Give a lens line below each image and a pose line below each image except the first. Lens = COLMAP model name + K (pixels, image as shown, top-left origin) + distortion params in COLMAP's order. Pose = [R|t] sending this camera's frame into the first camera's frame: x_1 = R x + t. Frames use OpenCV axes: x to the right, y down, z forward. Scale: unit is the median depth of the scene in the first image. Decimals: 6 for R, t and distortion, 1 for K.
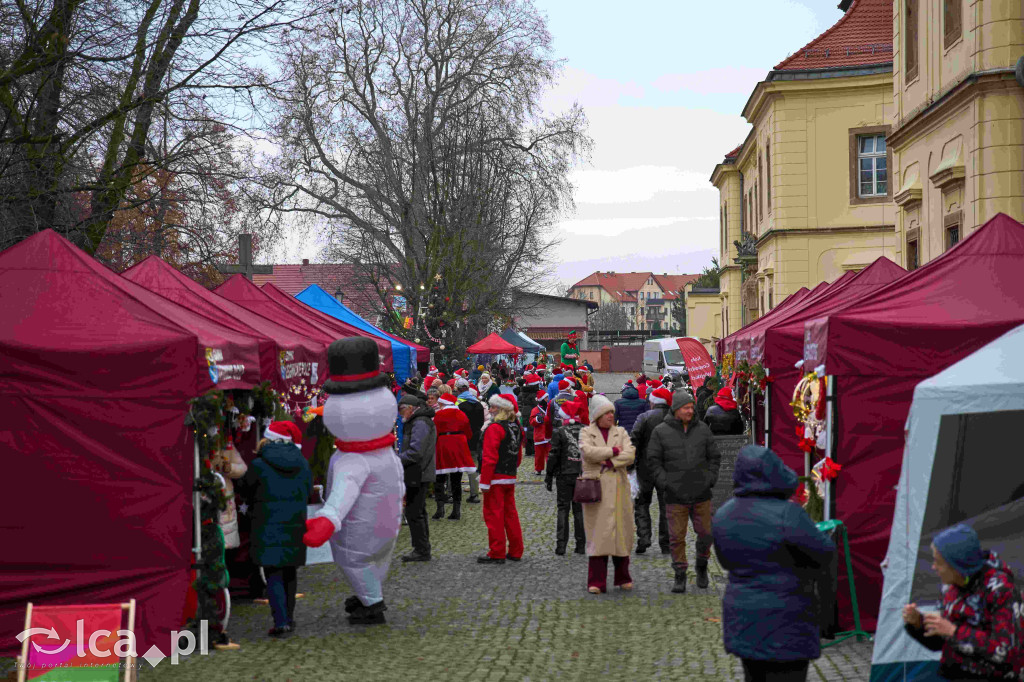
lens RADIAL K [[2050.0, 0, 512.0], [0, 2050.0, 341.0], [0, 0, 1]] dist [-0.002740, 0.090725]
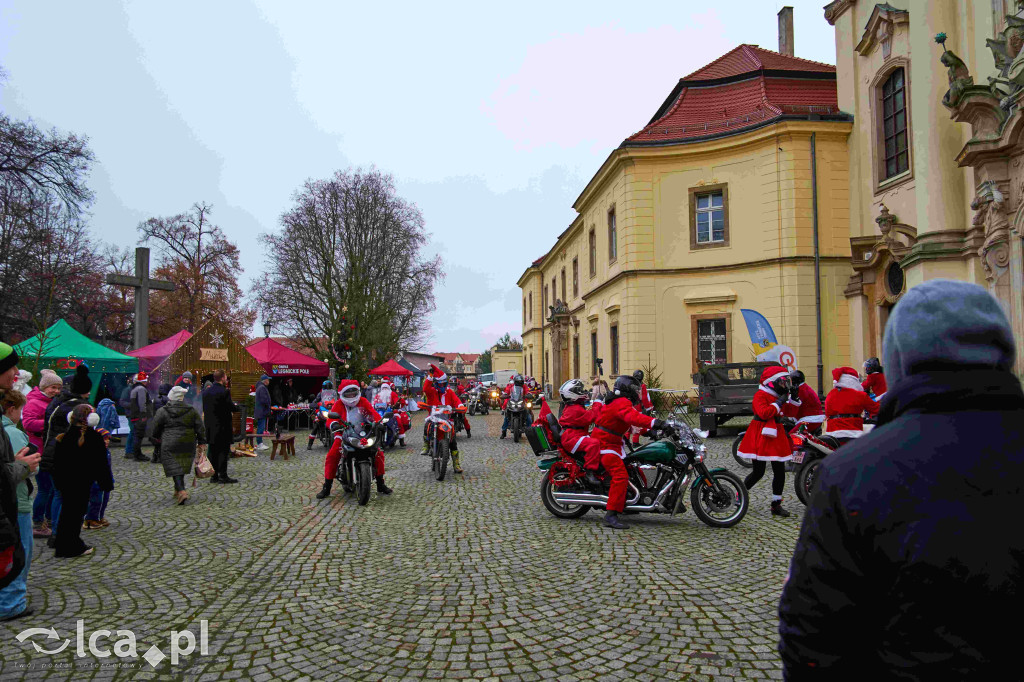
lens RADIAL K [[727.7, 0, 512.0], [0, 727.7, 341.0], [0, 0, 1]] dist [-0.001456, 0.001425]
pose [[0.988394, 0.012574, 0.151389, -0.003788], [-0.003801, 0.998303, -0.058101, 0.012286], [-0.151862, 0.056852, 0.986765, 0.566070]]
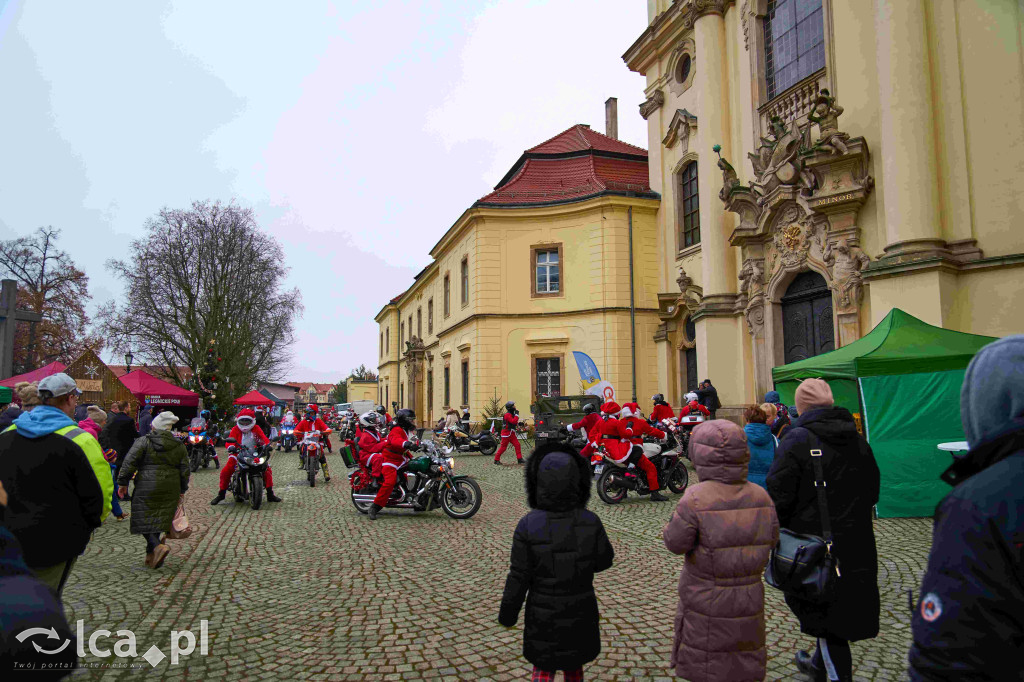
lens RADIAL K [[692.9, 0, 512.0], [0, 692.9, 341.0], [0, 0, 1]] dist [-0.001193, -0.000464]
pose [[0.935217, 0.040861, 0.351710, -0.013651], [-0.004315, 0.994560, -0.104072, 0.012326], [-0.354049, 0.095812, 0.930306, 0.536339]]
